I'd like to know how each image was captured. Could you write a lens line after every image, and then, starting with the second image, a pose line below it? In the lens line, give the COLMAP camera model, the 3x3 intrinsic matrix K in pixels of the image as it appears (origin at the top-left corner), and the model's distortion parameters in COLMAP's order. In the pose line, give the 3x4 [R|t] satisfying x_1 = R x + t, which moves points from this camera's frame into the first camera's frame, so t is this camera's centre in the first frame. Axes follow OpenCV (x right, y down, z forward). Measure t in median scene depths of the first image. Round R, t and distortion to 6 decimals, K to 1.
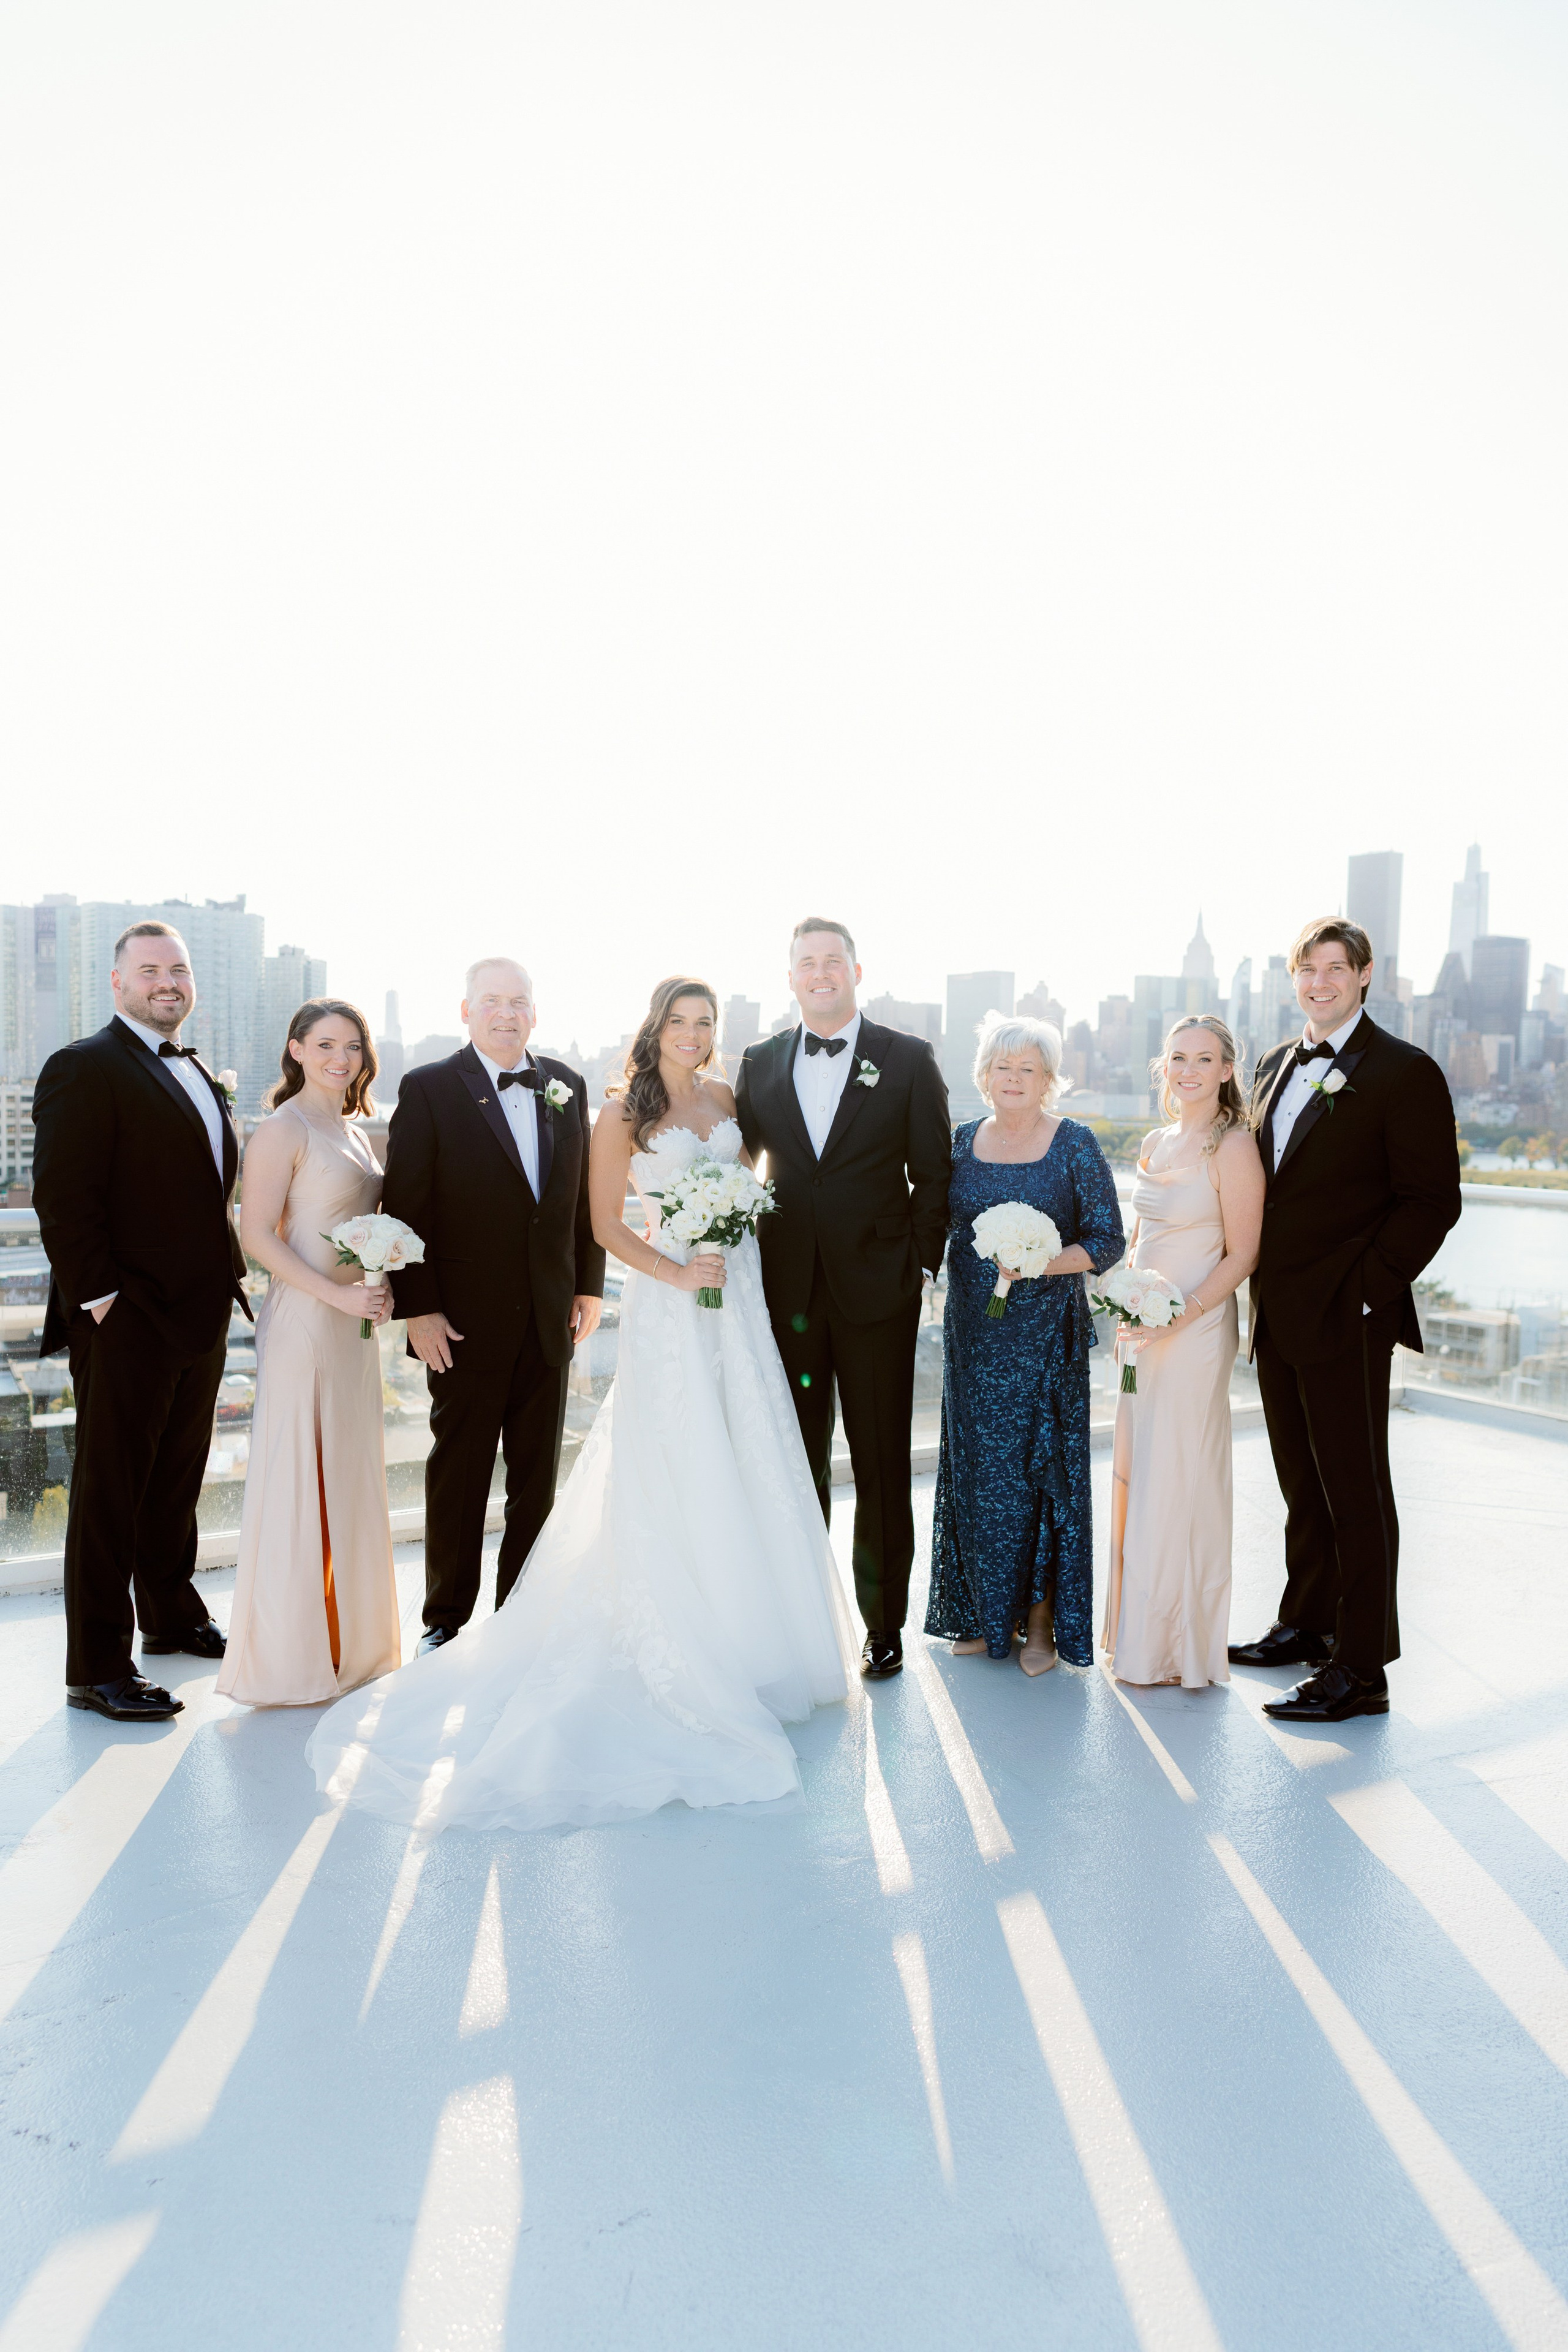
lens RADIAL K [[1543.1, 0, 786.6], [0, 1543.1, 1184.9], [0, 0, 1]] dist [-0.006870, 0.002852]
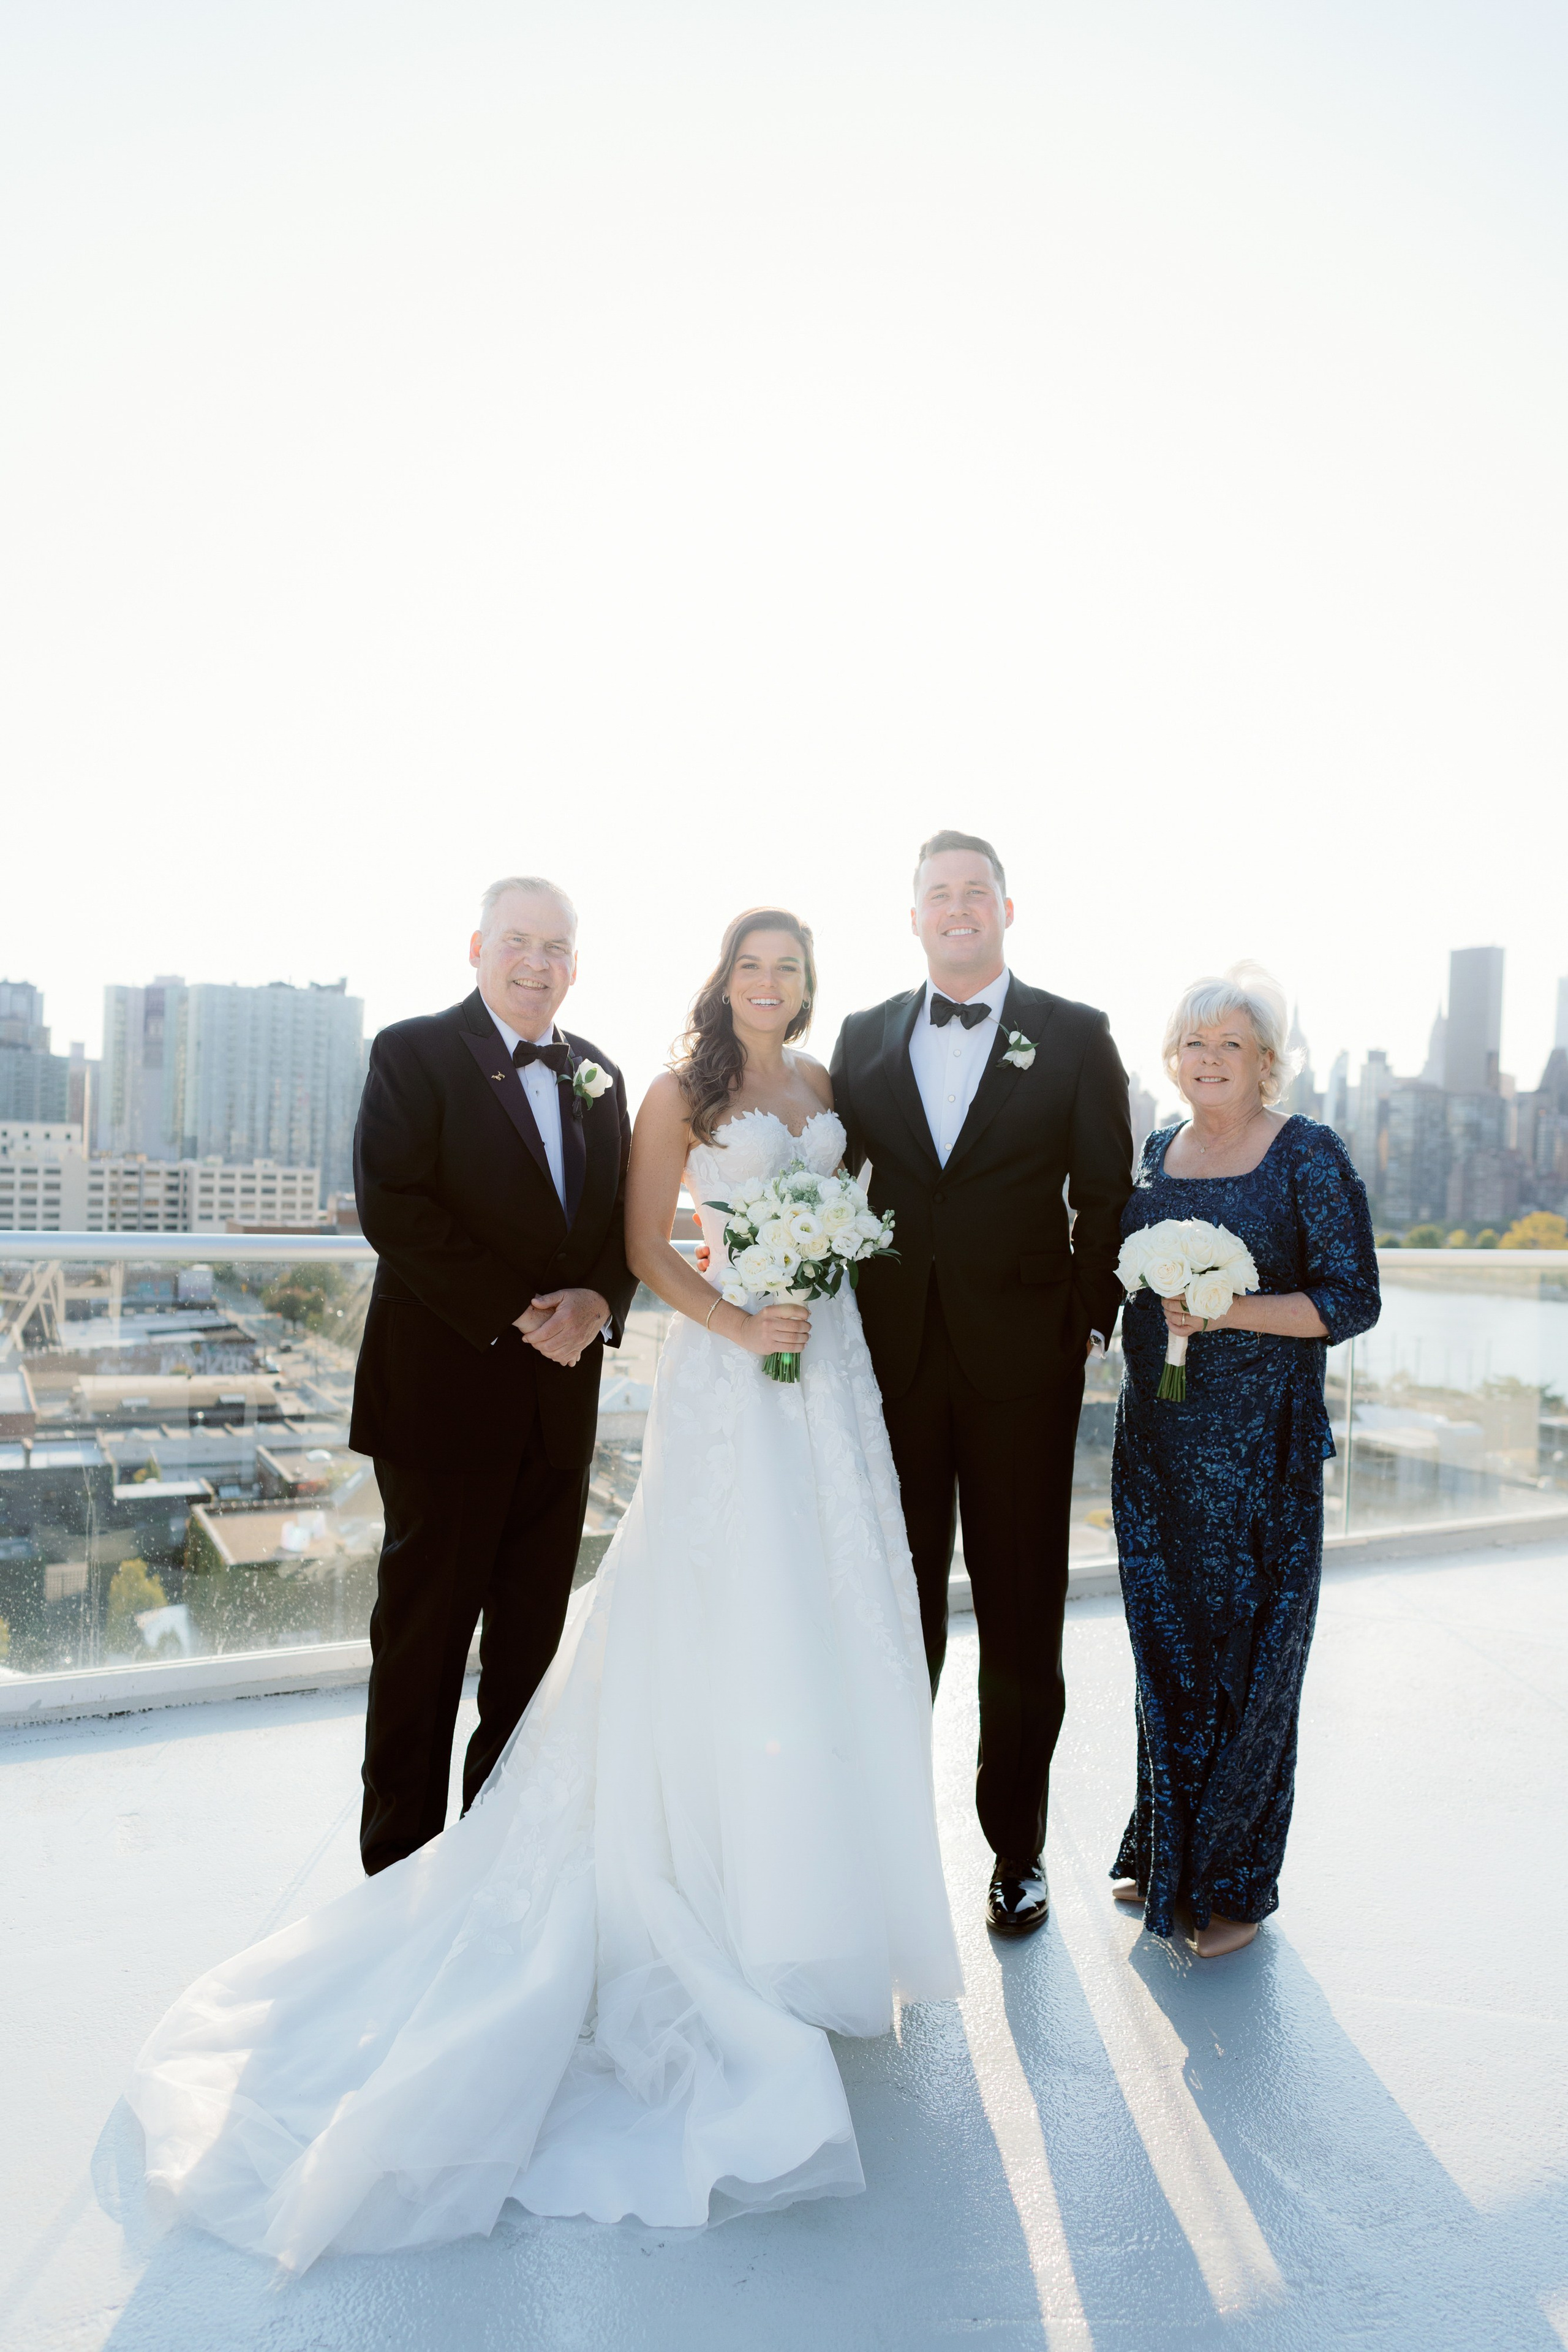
lens RADIAL K [[1543.6, 0, 790.8], [0, 1543.6, 1187.0], [0, 0, 1]] dist [-0.008718, 0.005802]
pose [[0.998407, 0.016998, -0.053793, -0.014333], [-0.019928, 0.998320, -0.054401, 0.032045], [0.052778, 0.055387, 0.997069, 0.321898]]
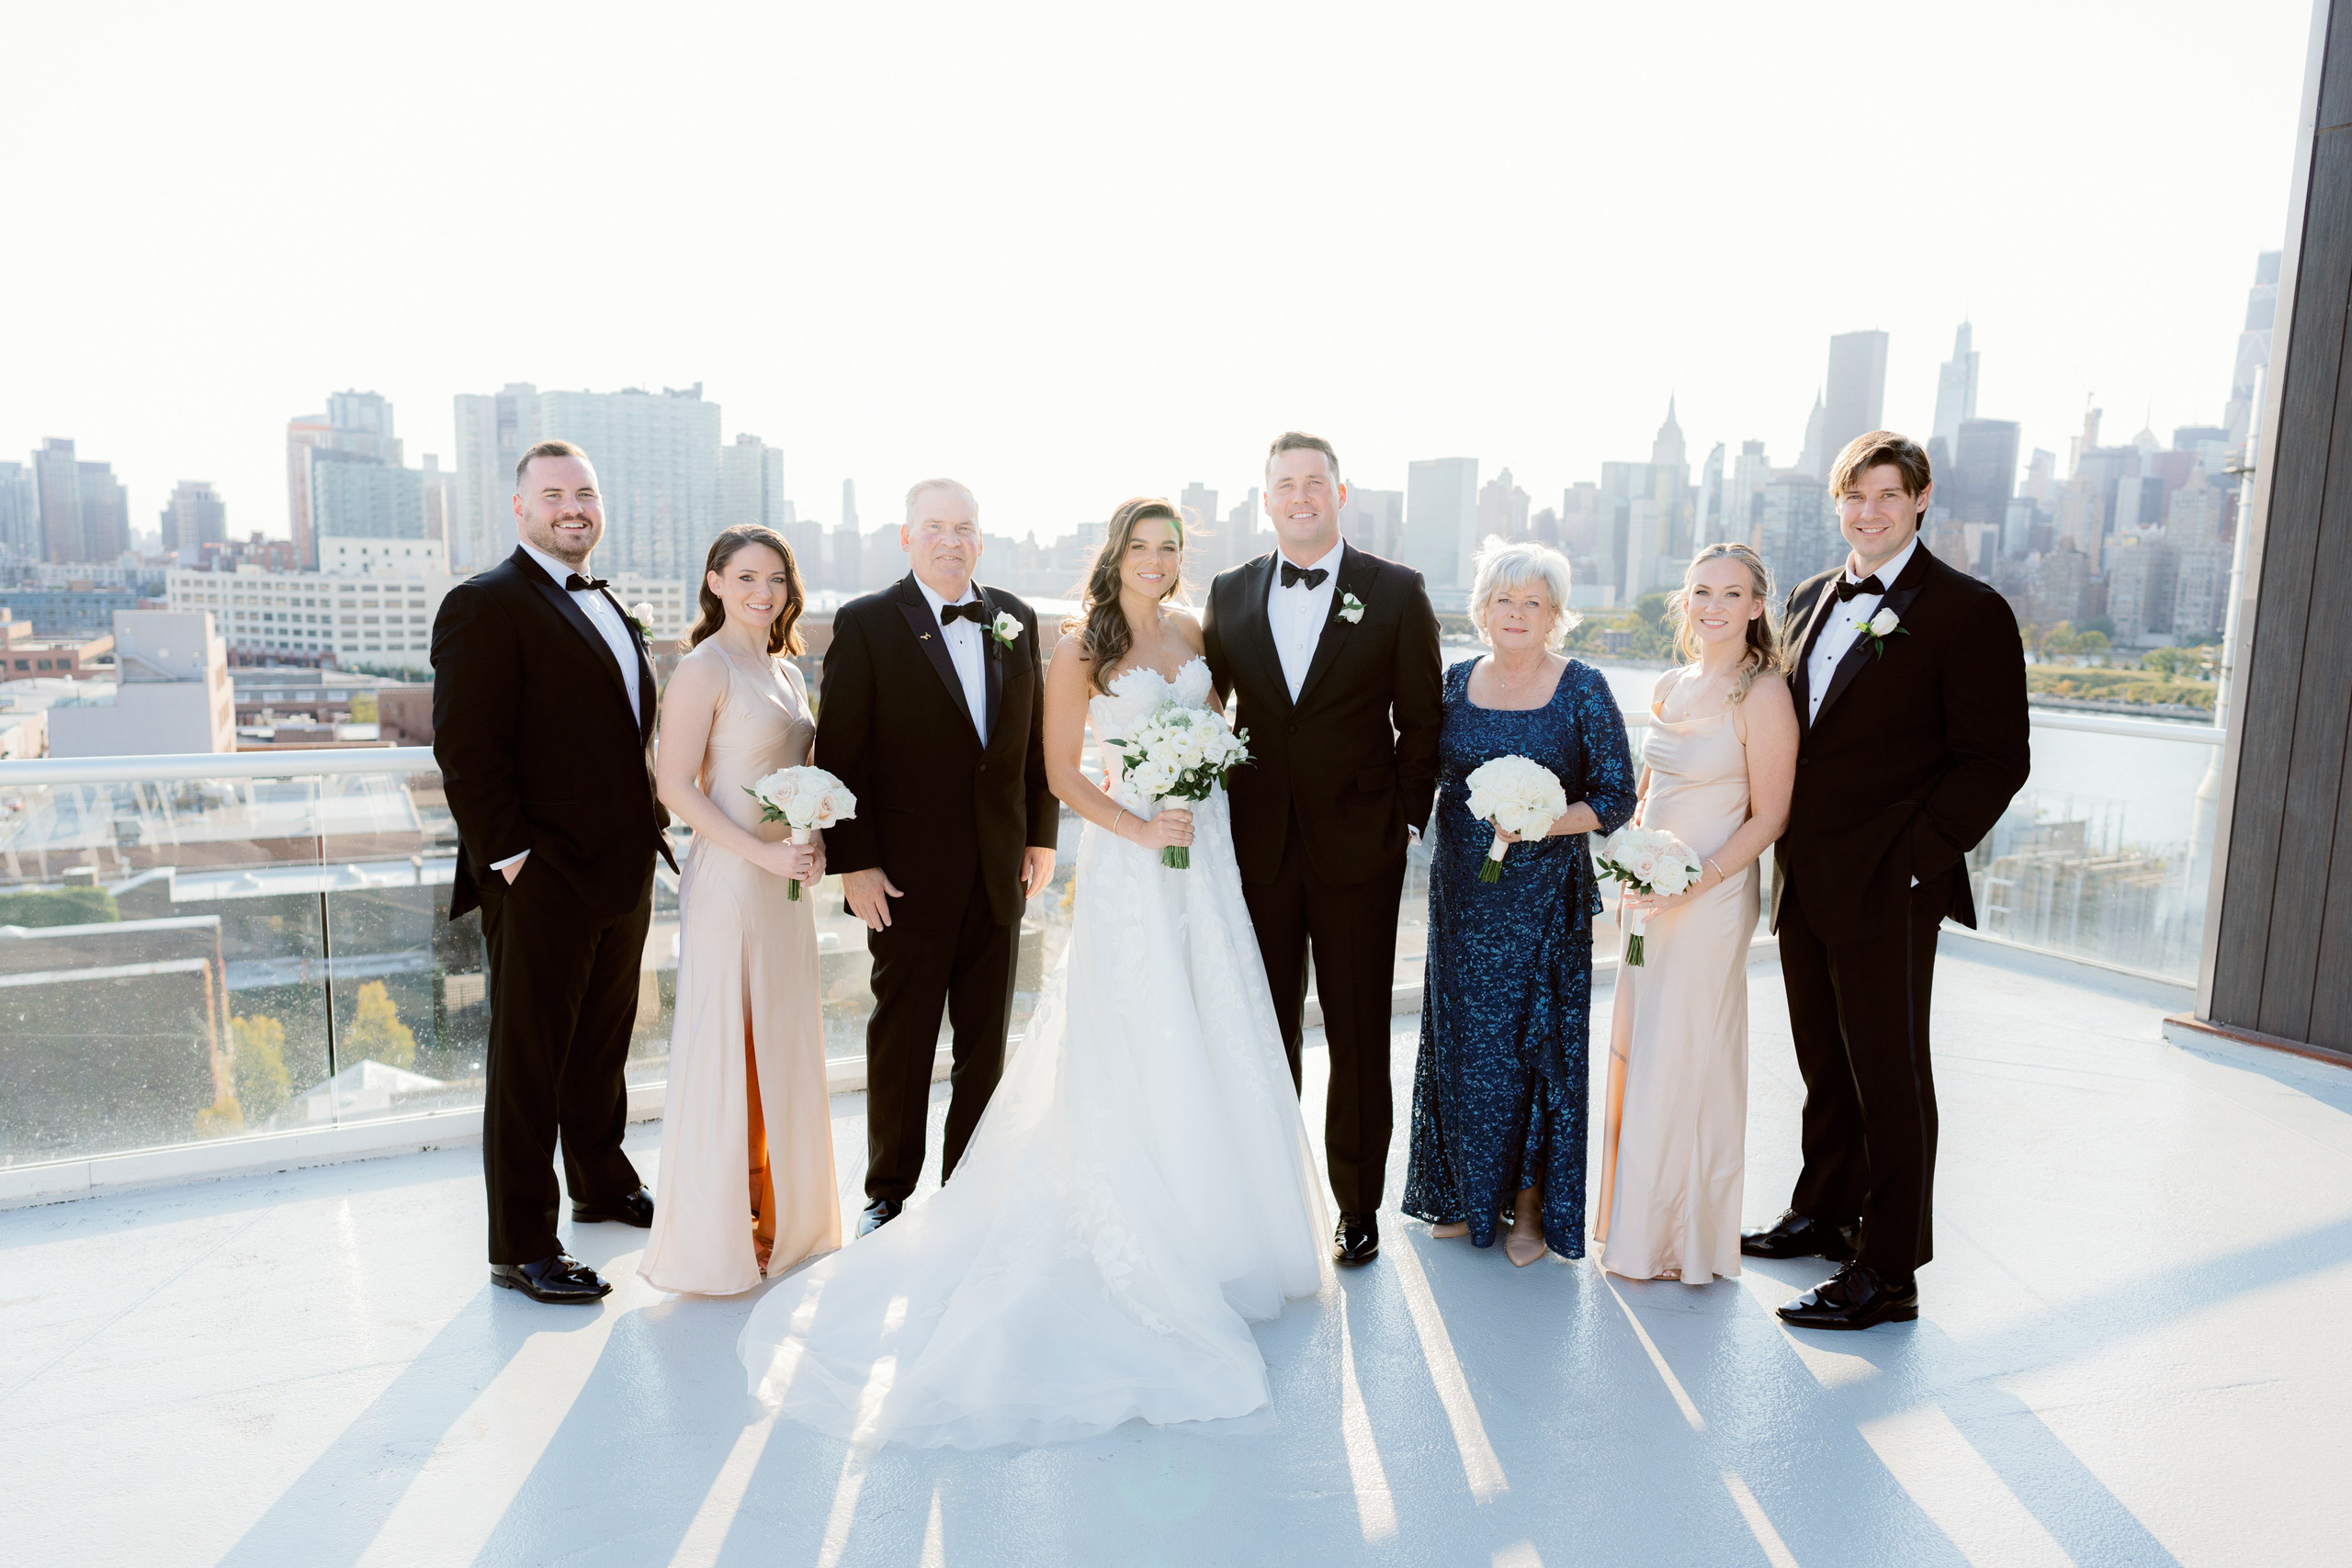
lens RADIAL K [[1542.2, 0, 1168.3], [0, 1542.2, 797.1], [0, 0, 1]] dist [-0.006433, 0.003193]
pose [[0.998826, 0.007630, -0.047842, -0.008539], [-0.003844, 0.996888, 0.078743, -0.031455], [0.048294, -0.078467, 0.995746, 0.093092]]
